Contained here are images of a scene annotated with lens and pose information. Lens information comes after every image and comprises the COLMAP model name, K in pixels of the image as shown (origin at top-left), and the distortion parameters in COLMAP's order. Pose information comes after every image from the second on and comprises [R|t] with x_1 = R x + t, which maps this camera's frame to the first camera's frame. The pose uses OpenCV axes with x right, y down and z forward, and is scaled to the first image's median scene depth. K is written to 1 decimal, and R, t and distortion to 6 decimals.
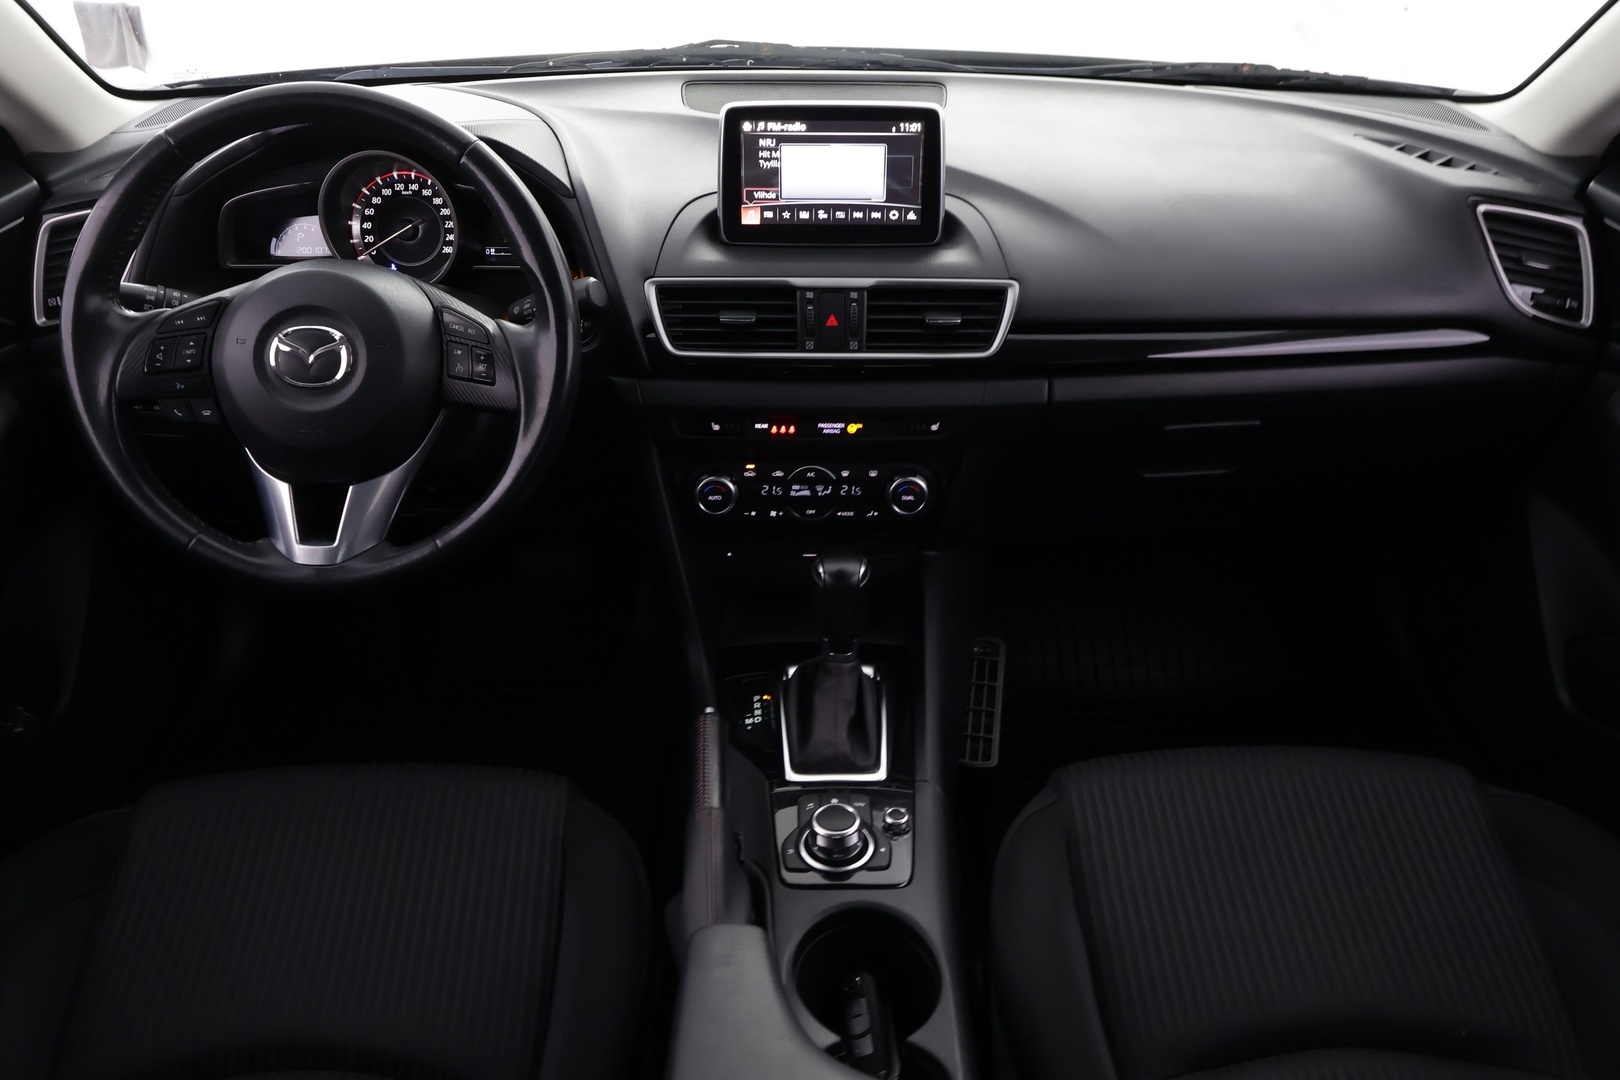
lens RADIAL K [[1279.3, 0, 810.0], [0, 1279.3, 540.0], [0, 0, 1]] dist [0.003884, 0.004750]
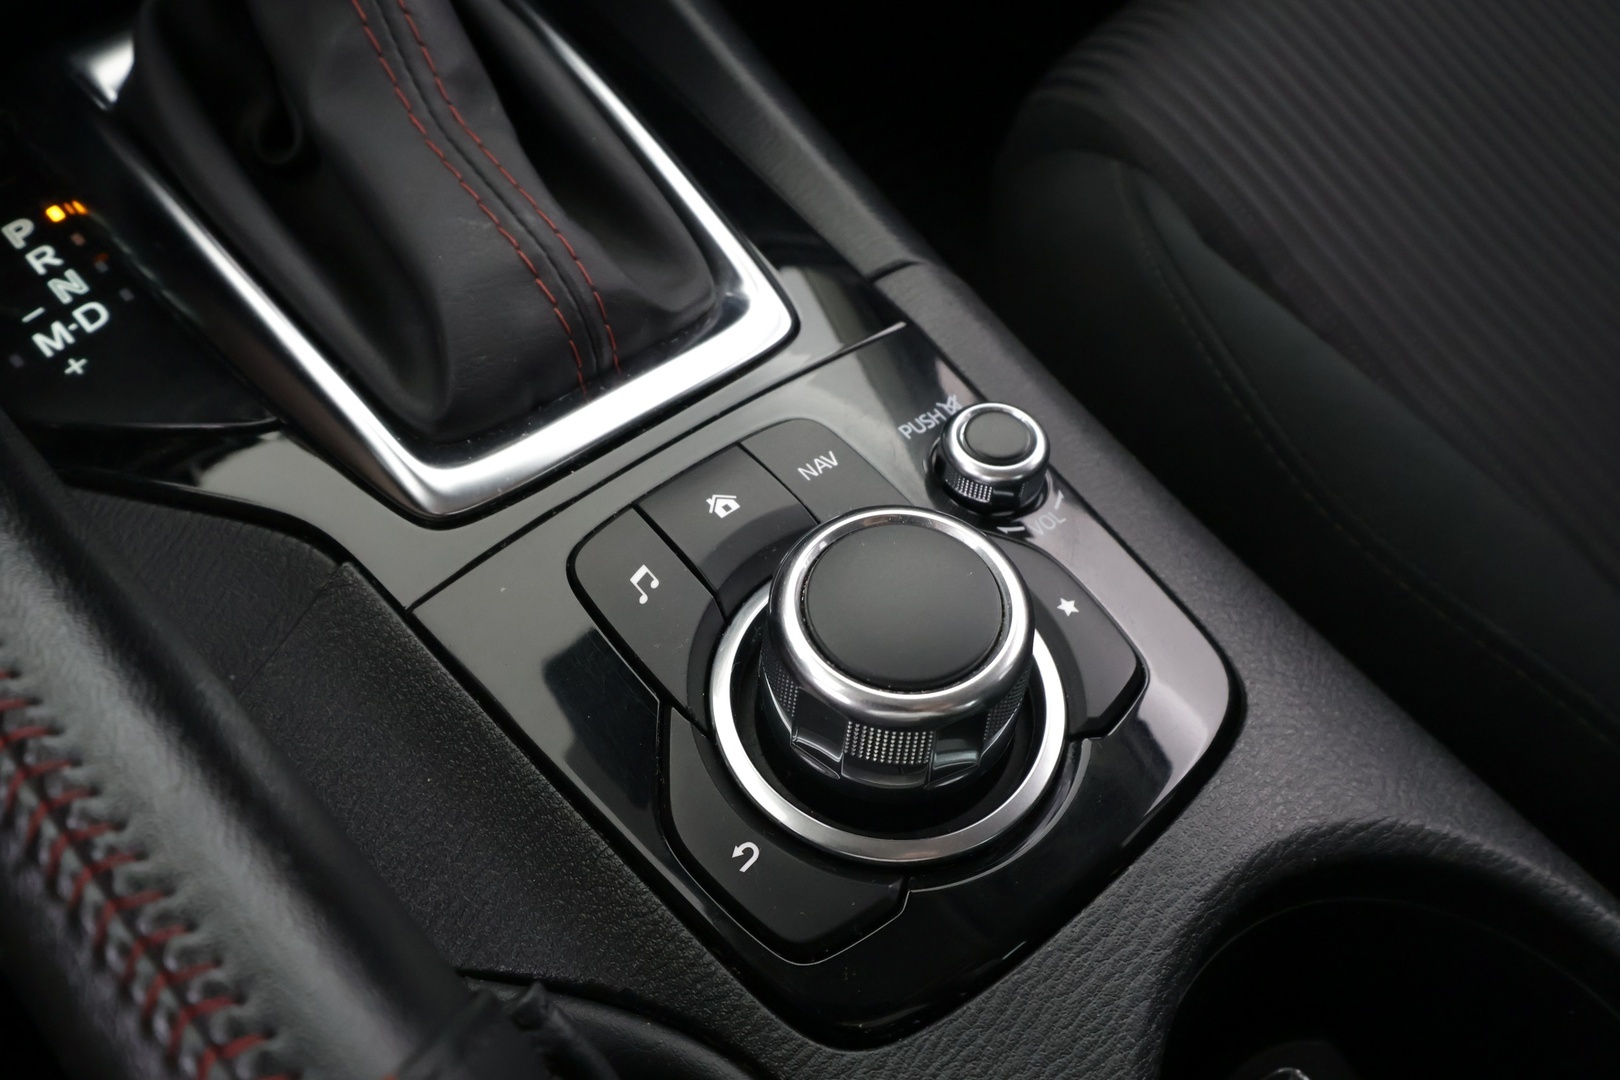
lens RADIAL K [[1279.3, 0, 810.0], [0, 1279.3, 540.0], [0, 0, 1]] dist [0.003884, 0.004750]
pose [[0.764288, -0.478309, 0.432534, -0.058062], [0.256999, 0.841075, 0.475968, 0.097360], [-0.591453, -0.252615, 0.765748, 0.730922]]
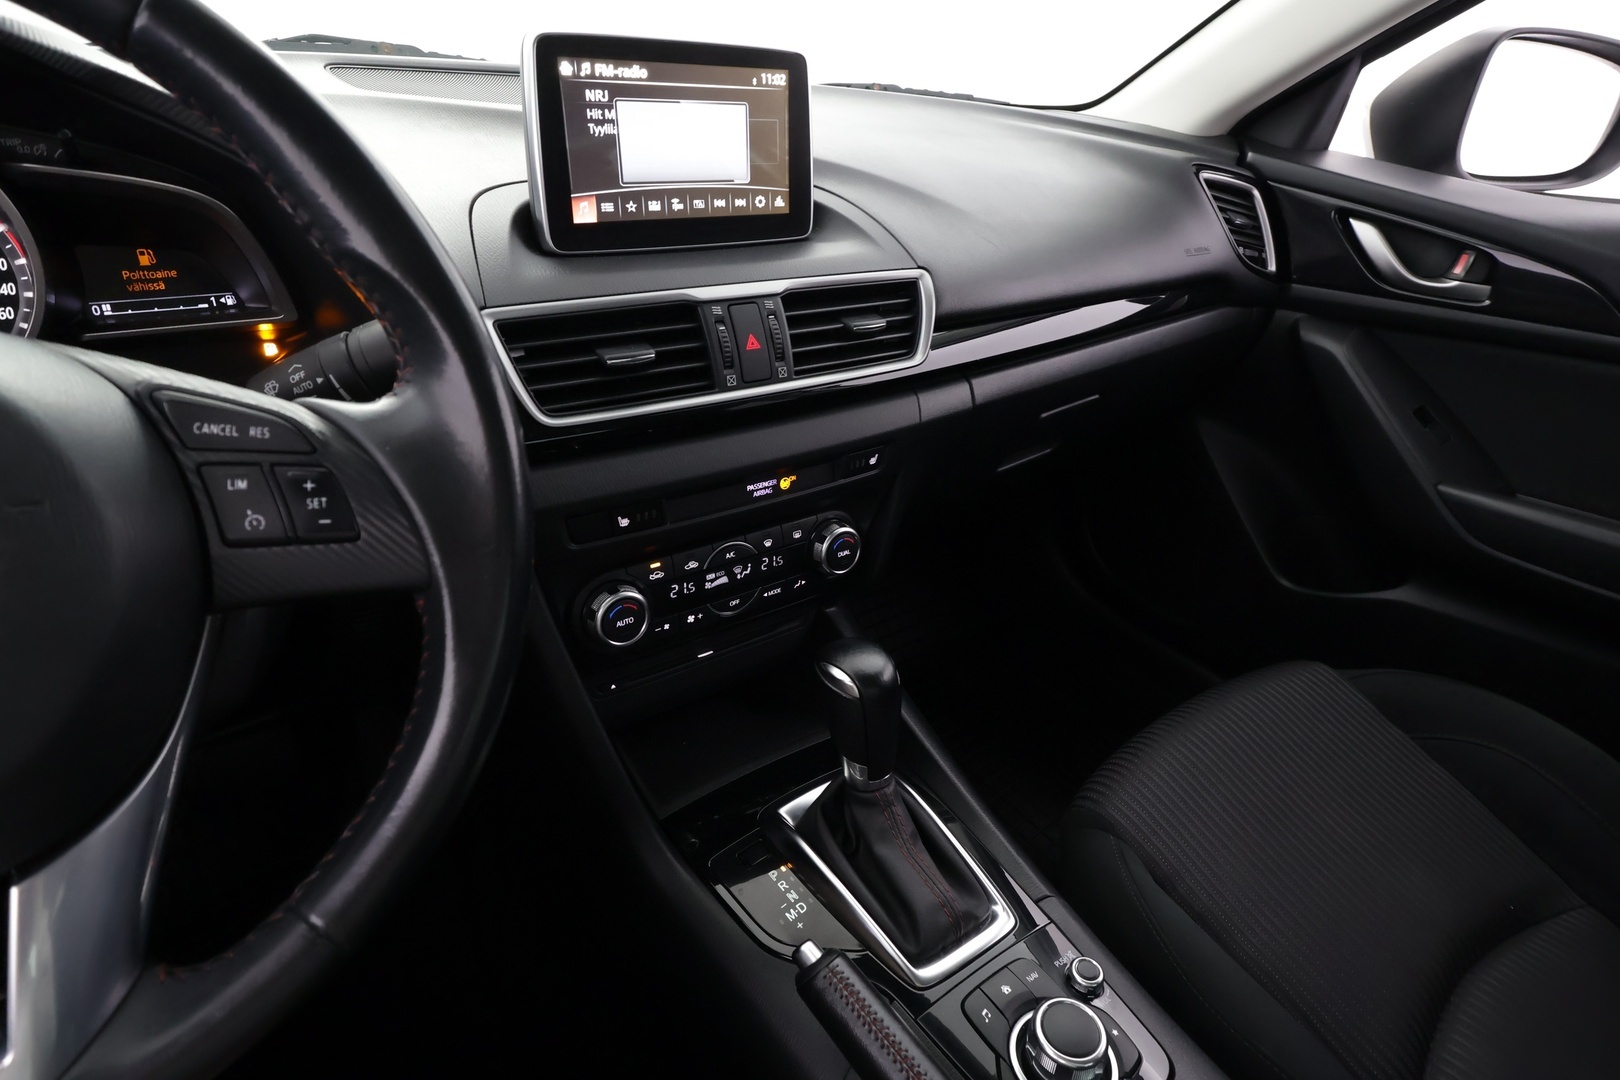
lens RADIAL K [[880.4, 0, 810.0], [0, 880.4, 540.0], [0, 0, 1]] dist [0.005020, 0.000618]
pose [[0.817025, -0.238323, 0.525045, -0.238450], [0.234376, 0.969231, 0.075229, -0.090717], [-0.526818, 0.061594, 0.847743, 0.553552]]
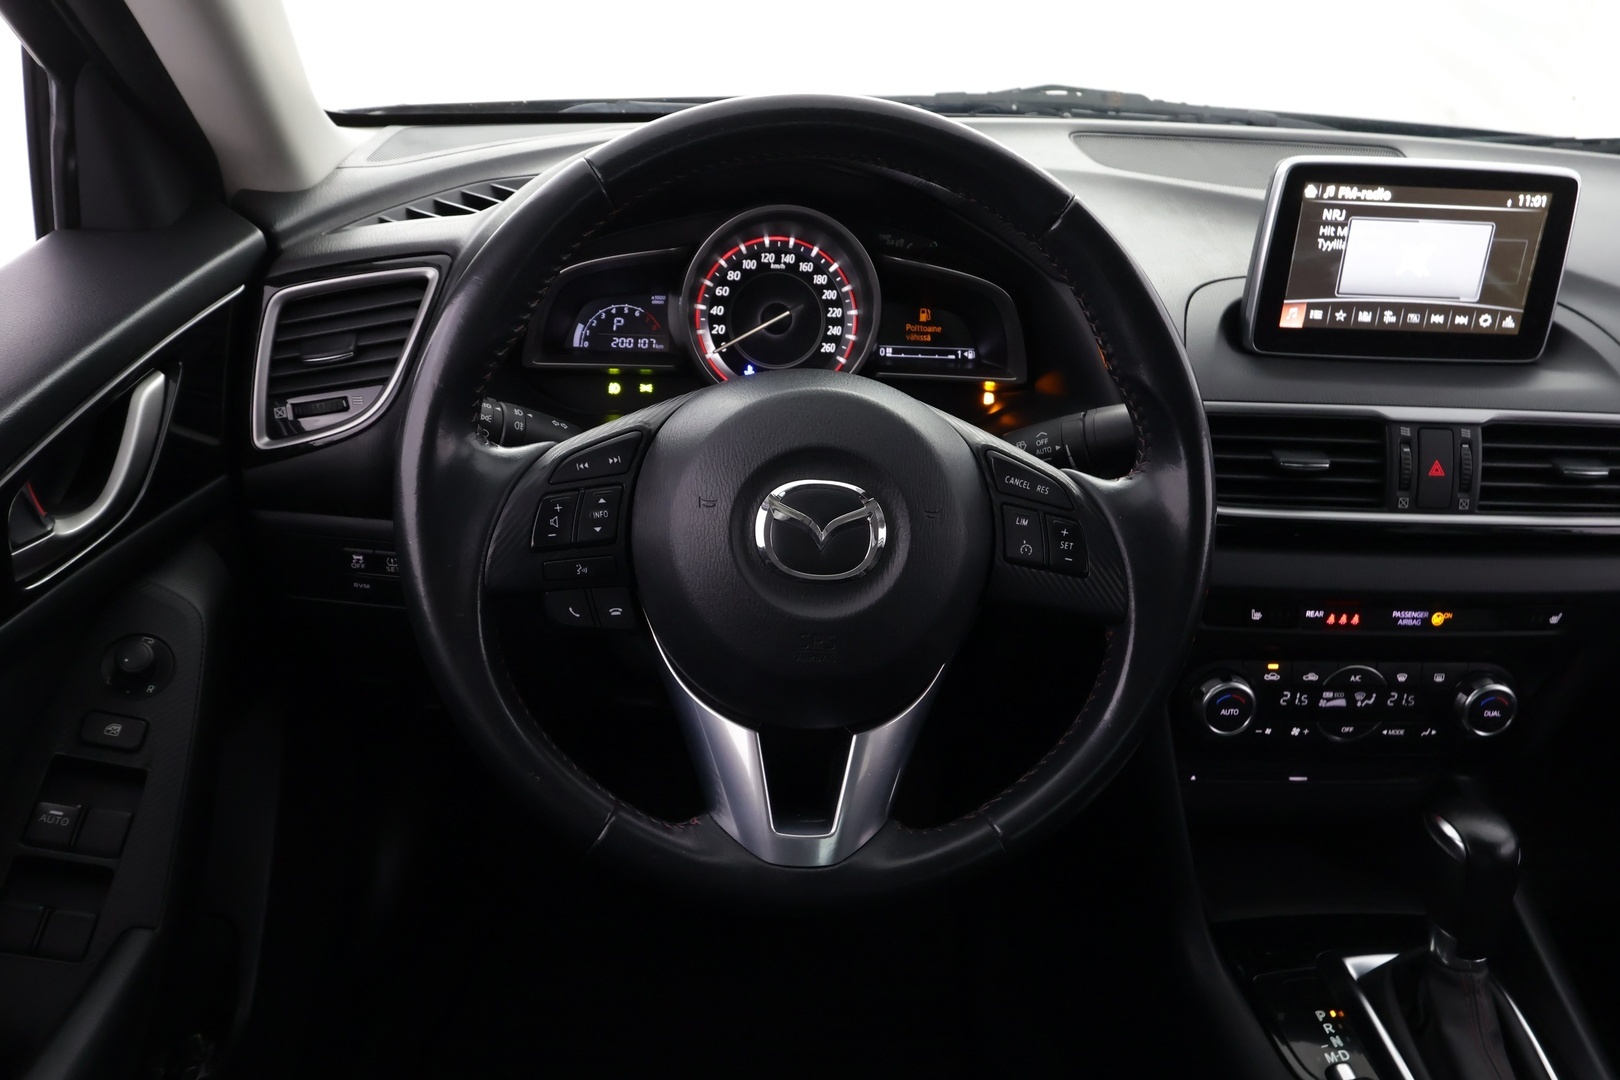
lens RADIAL K [[1279.3, 0, 810.0], [0, 1279.3, 540.0], [0, 0, 1]] dist [0.003884, 0.004750]
pose [[0.997072, 0.018182, 0.074280, -0.366017], [-0.014047, 0.998342, -0.055812, -0.086733], [-0.075172, 0.054606, 0.995674, 0.323648]]
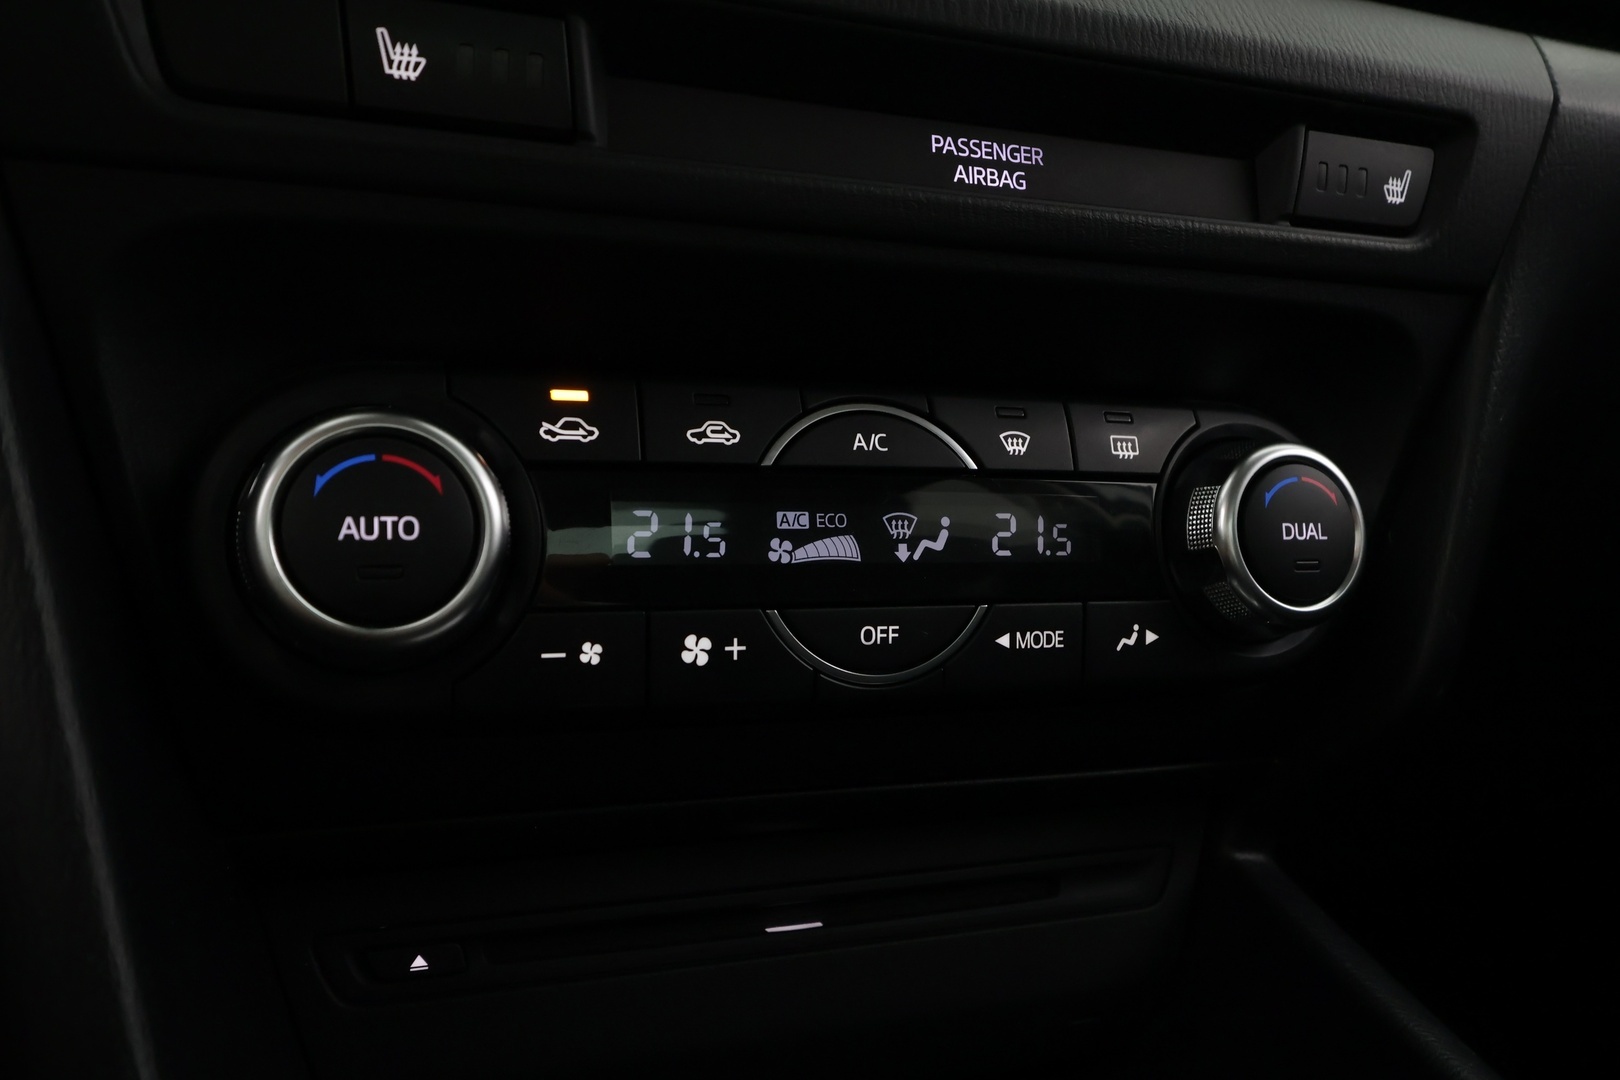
lens RADIAL K [[1279.3, 0, 810.0], [0, 1279.3, 540.0], [0, 0, 1]] dist [0.003884, 0.004750]
pose [[0.938095, -0.006426, 0.346319, -0.081525], [0.153696, 0.903732, -0.399558, 0.044352], [-0.310412, 0.428051, 0.848774, 0.864253]]
